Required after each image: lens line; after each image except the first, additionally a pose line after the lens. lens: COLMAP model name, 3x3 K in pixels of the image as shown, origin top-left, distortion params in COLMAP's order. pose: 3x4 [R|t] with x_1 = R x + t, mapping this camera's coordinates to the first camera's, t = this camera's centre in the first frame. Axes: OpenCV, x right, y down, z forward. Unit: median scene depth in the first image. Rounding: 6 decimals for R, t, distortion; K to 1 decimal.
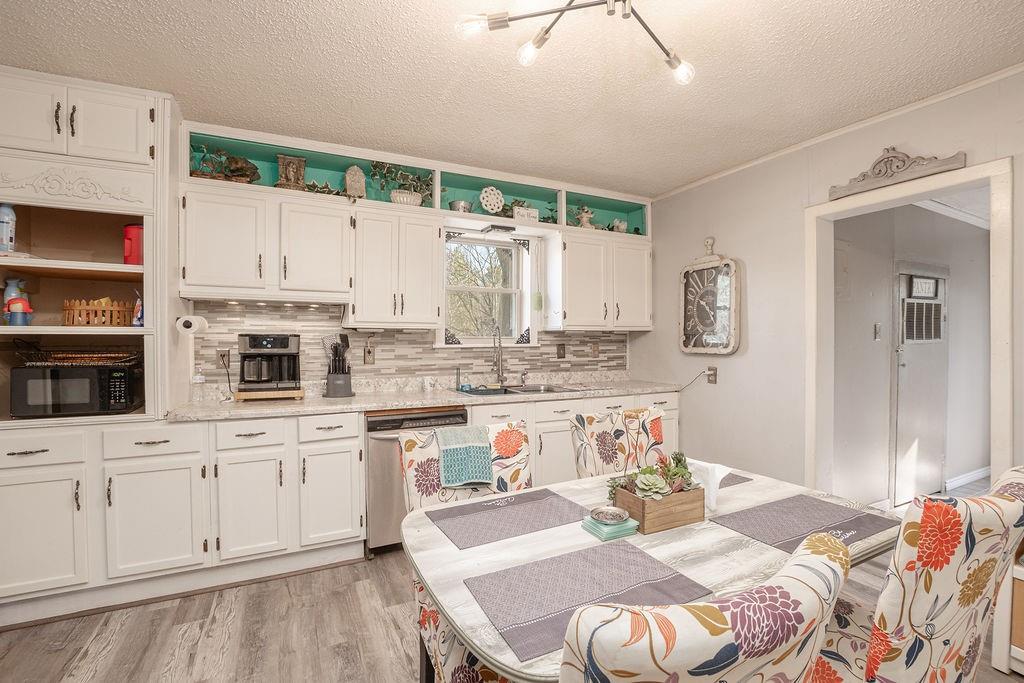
lens RADIAL K [[461.9, 0, 504.3], [0, 461.9, 337.2], [0, 0, 1]] dist [-0.001925, -0.000320]
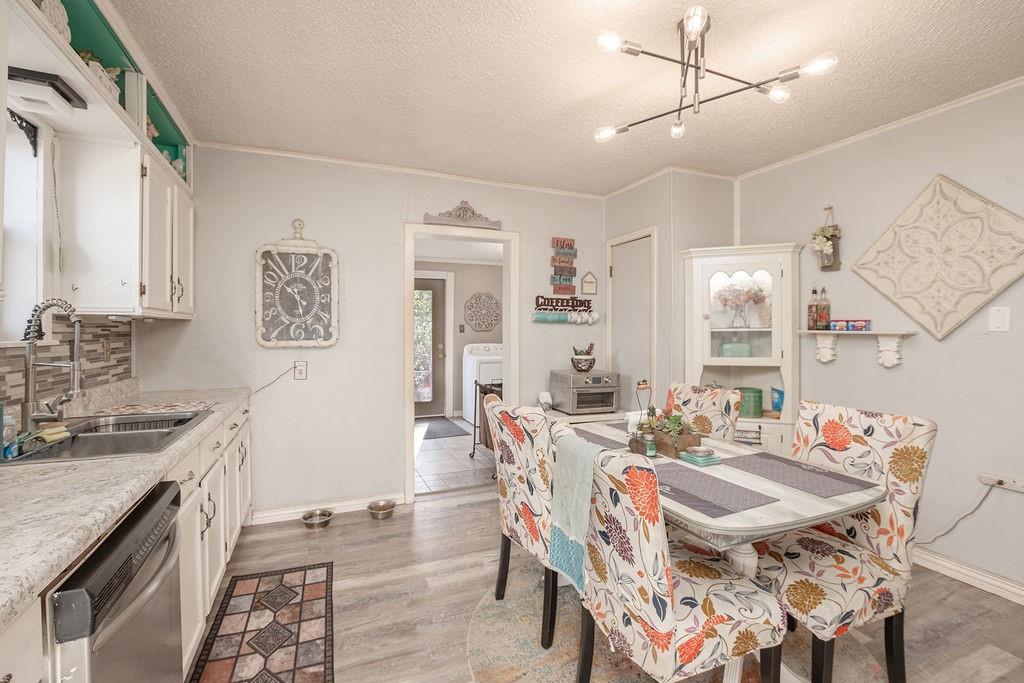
lens RADIAL K [[461.9, 0, 504.3], [0, 461.9, 337.2], [0, 0, 1]] dist [-0.001925, -0.000320]
pose [[0.079350, -0.011450, 0.996781, -0.432792], [-0.004619, 0.999919, 0.011854, 0.003409], [-0.996836, -0.005545, 0.079291, 0.517328]]
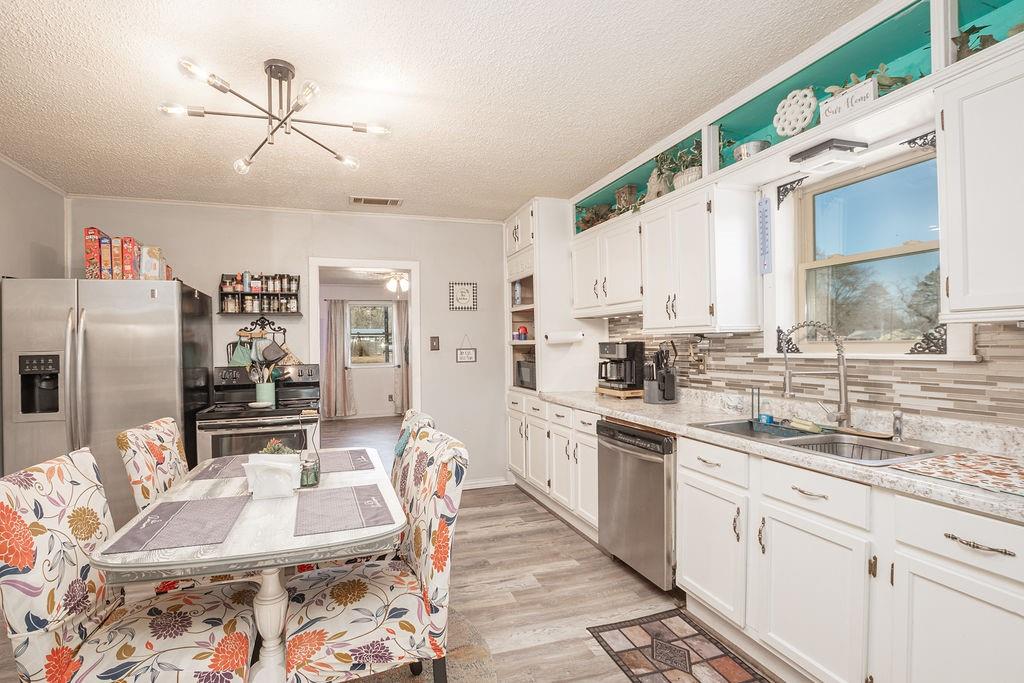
lens RADIAL K [[498.2, 0, 512.0], [0, 498.2, 341.5], [0, 0, 1]] dist [-0.001495, -0.000213]
pose [[-0.114085, -0.004572, -0.993461, 0.644431], [0.019539, 0.999786, -0.006845, -0.003643], [0.993279, -0.020192, -0.113971, 0.694149]]
